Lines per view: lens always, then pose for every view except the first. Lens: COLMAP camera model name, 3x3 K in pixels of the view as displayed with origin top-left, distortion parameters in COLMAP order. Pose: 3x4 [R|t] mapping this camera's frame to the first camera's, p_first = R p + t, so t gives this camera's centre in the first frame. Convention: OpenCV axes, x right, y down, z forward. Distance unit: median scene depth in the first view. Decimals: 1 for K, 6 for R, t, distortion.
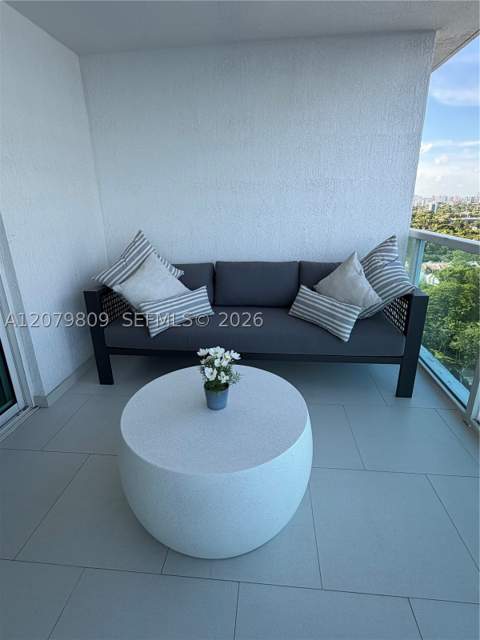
lens RADIAL K [[341.5, 0, 240.0], [0, 341.5, 320.0], [0, 0, 1]] dist [-0.003607, -0.001782]
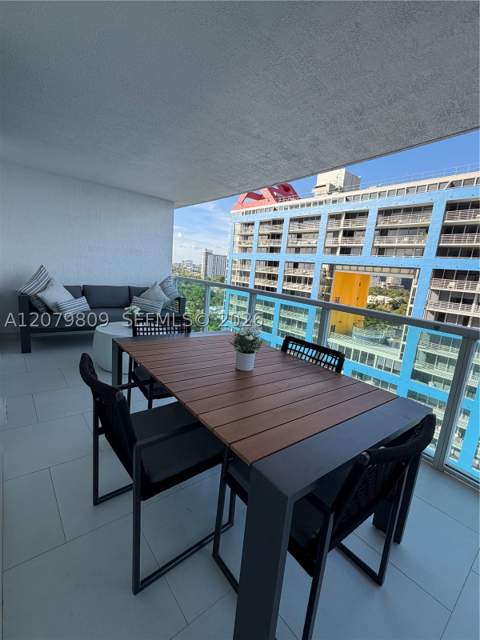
lens RADIAL K [[284.4, 0, 240.0], [0, 284.4, 320.0], [0, 0, 1]] dist [0.001120, 0.000107]
pose [[0.703788, -0.049494, 0.708684, -0.640830], [0.141178, 0.987417, -0.071243, 0.276720], [-0.696241, 0.150190, 0.701920, -0.737535]]
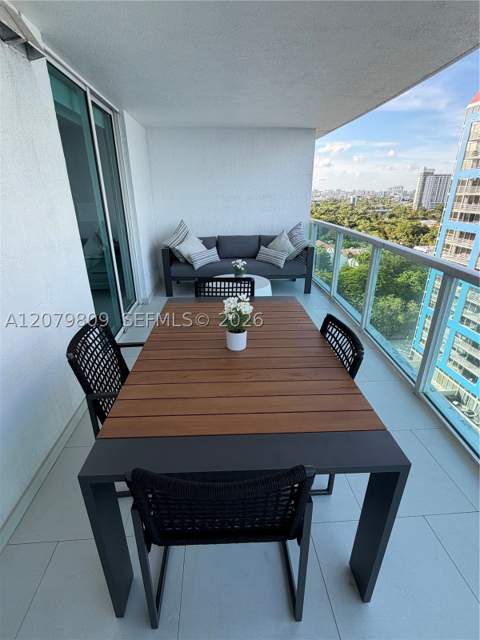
lens RADIAL K [[311.4, 0, 240.0], [0, 311.4, 320.0], [0, 0, 1]] dist [0.000681, 0.000278]
pose [[0.985939, -0.051883, 0.158847, -0.281266], [0.043552, 0.997509, 0.055492, 0.245279], [-0.161330, -0.047794, 0.985742, -0.915718]]
